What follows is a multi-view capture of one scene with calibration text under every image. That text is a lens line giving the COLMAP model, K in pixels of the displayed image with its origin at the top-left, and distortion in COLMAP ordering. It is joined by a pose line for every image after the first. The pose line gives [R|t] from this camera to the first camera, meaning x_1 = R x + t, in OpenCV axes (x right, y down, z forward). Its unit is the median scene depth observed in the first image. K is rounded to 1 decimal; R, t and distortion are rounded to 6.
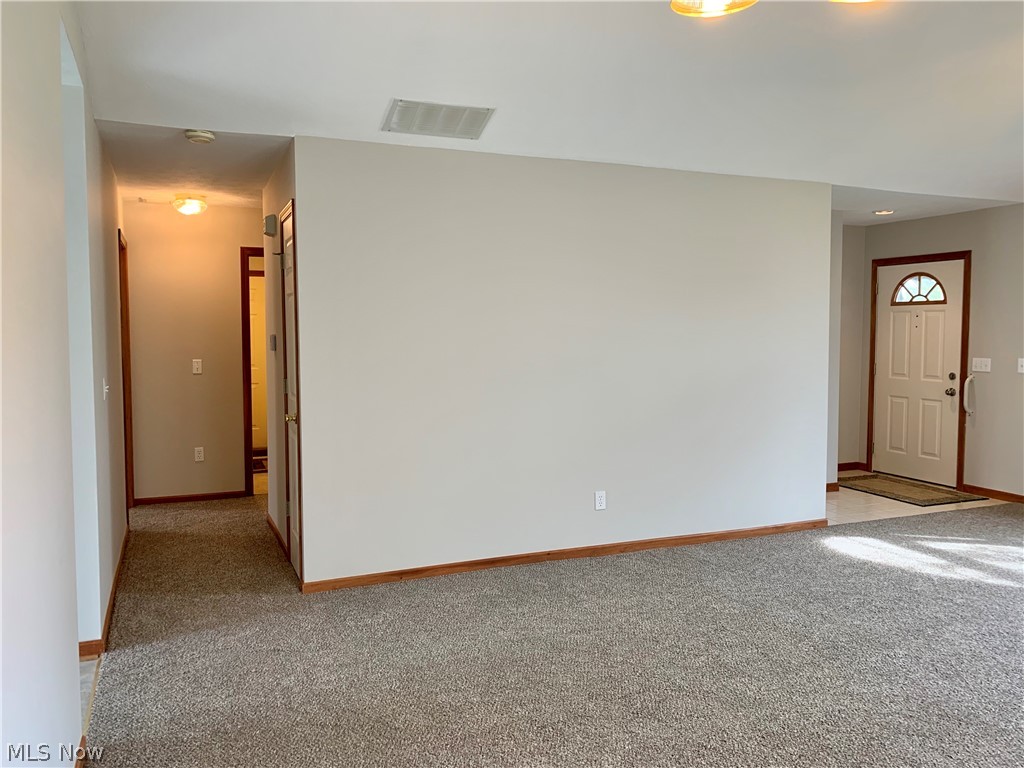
lens RADIAL K [[807.4, 0, 512.0], [0, 807.4, 384.0], [0, 0, 1]] dist [0.026240, 0.004898]
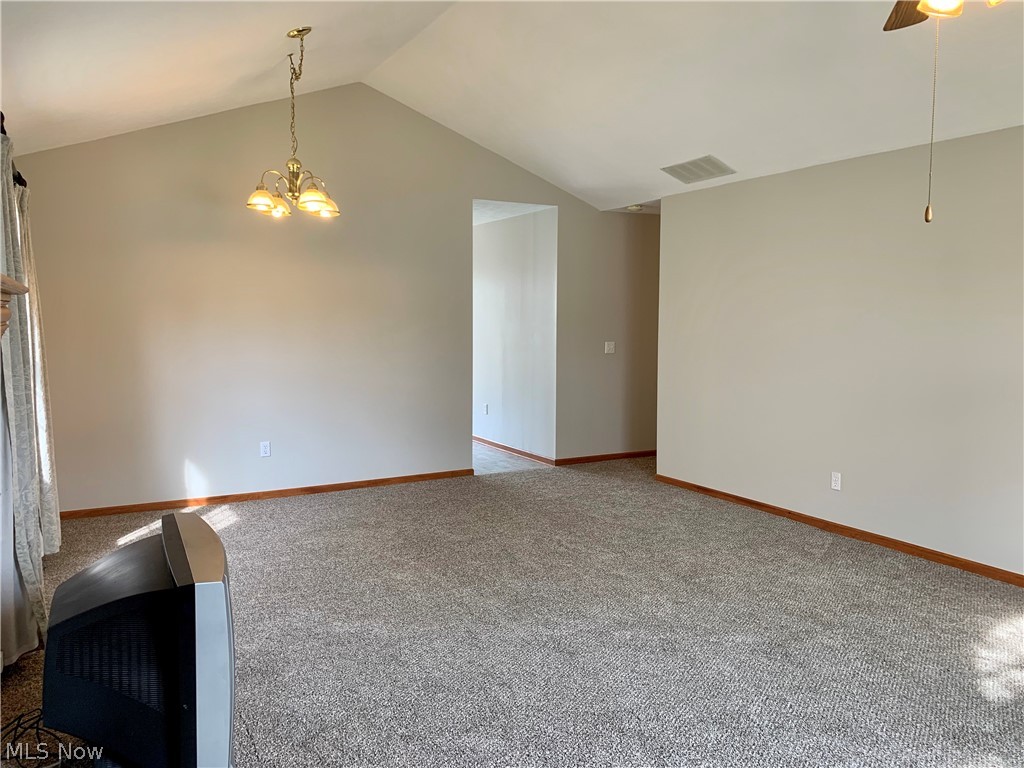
lens RADIAL K [[807.4, 0, 512.0], [0, 807.4, 384.0], [0, 0, 1]] dist [0.026240, 0.004898]
pose [[0.099539, 0.085539, -0.991350, 1.164195], [-0.075697, 0.994062, 0.078173, -0.033930], [0.992150, 0.067261, 0.105423, 0.484404]]
